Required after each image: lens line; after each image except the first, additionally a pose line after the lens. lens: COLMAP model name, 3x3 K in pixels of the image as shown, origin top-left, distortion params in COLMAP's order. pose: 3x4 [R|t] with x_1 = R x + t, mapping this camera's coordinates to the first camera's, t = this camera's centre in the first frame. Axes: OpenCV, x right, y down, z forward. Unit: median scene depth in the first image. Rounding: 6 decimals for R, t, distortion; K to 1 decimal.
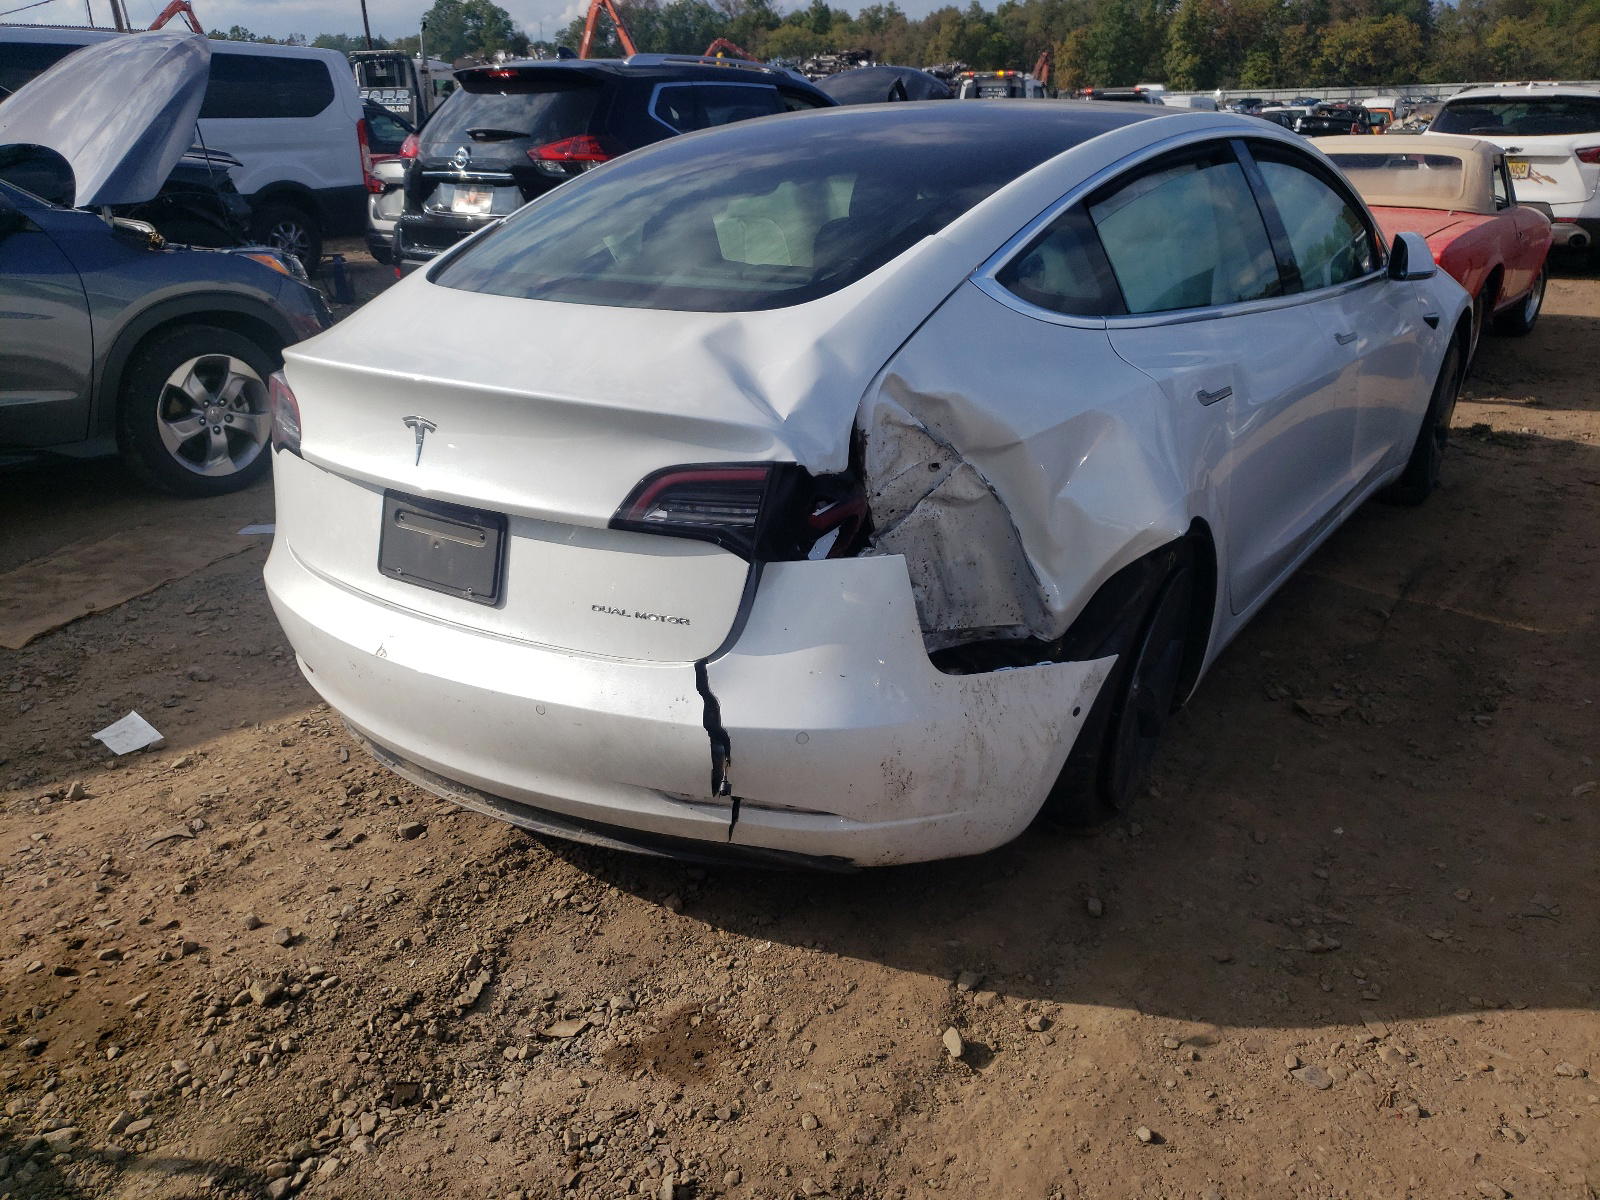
lens RADIAL K [[1264.0, 0, 796.1], [0, 1264.0, 598.0], [0, 0, 1]] dist [0.008140, 0.021129]
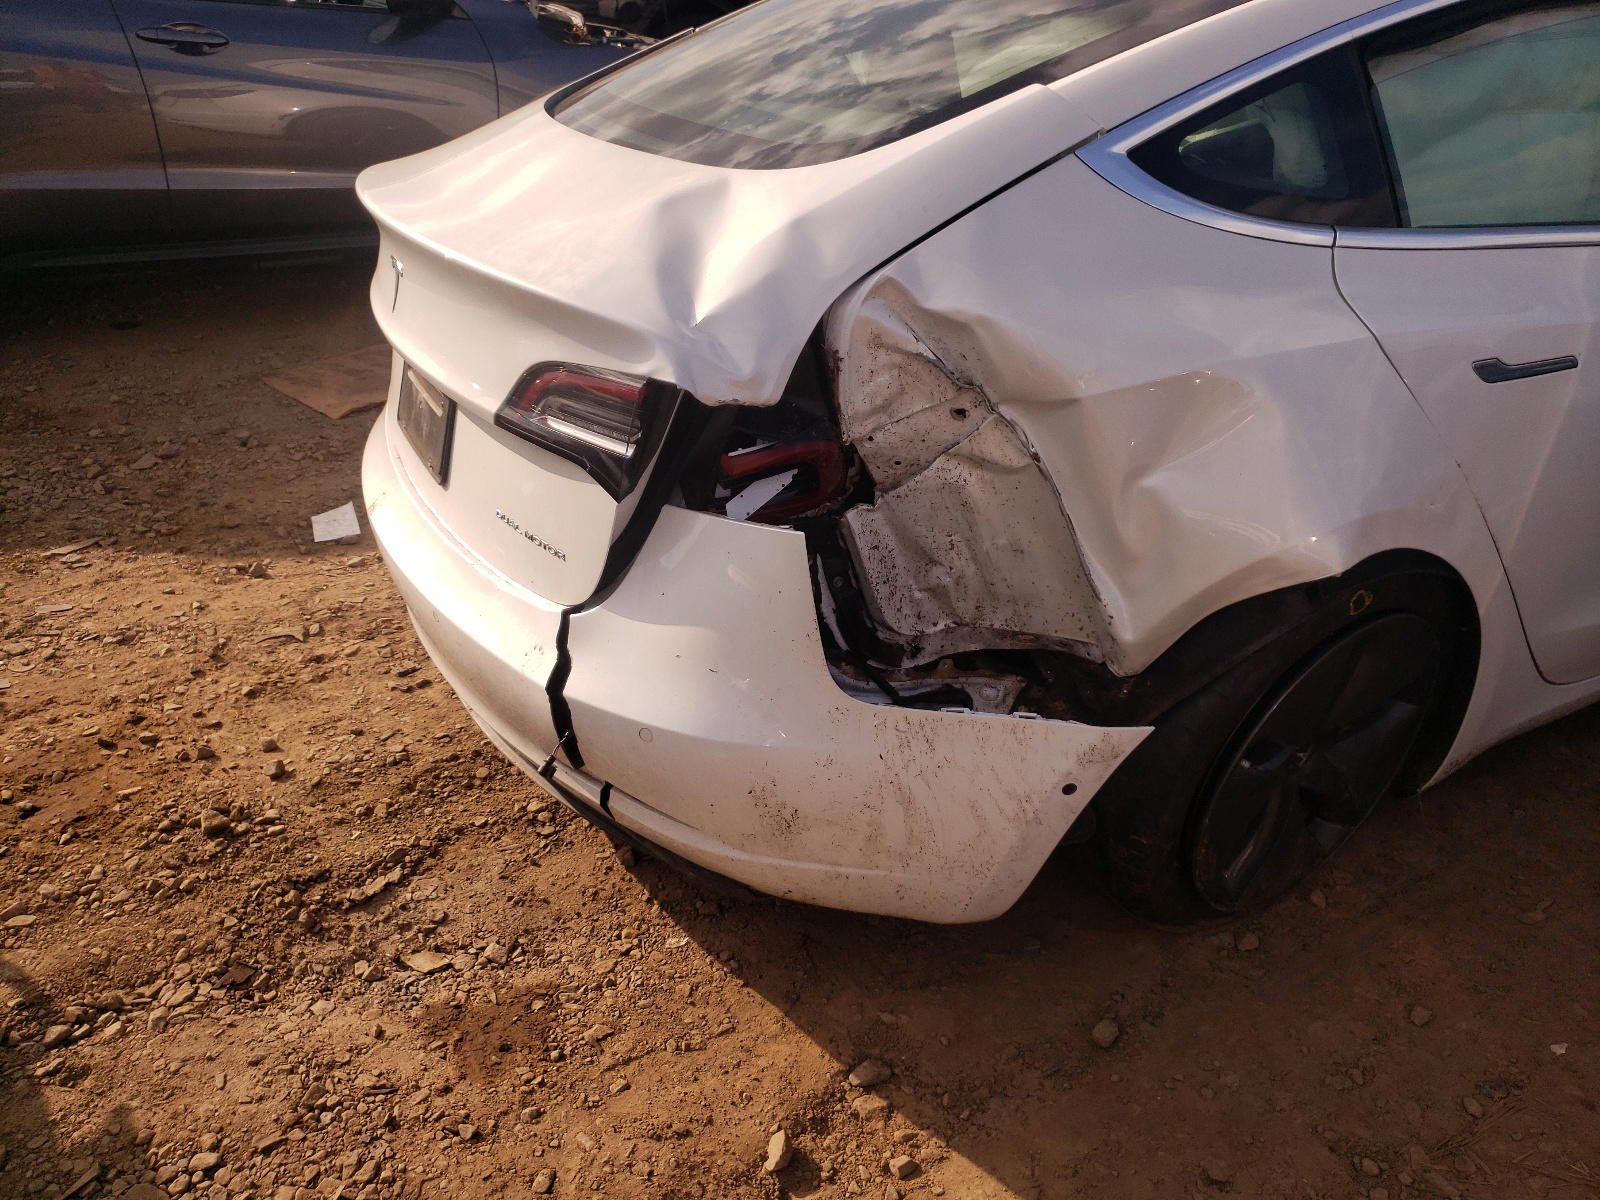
lens RADIAL K [[1264.0, 0, 802.5], [0, 1264.0, 602.4], [0, 0, 1]] dist [0.008140, 0.021129]
pose [[0.893612, 0.230134, -0.385351, 0.343418], [-0.176940, 0.969645, 0.168762, -0.108338], [0.412491, -0.082624, 0.907207, 0.302931]]
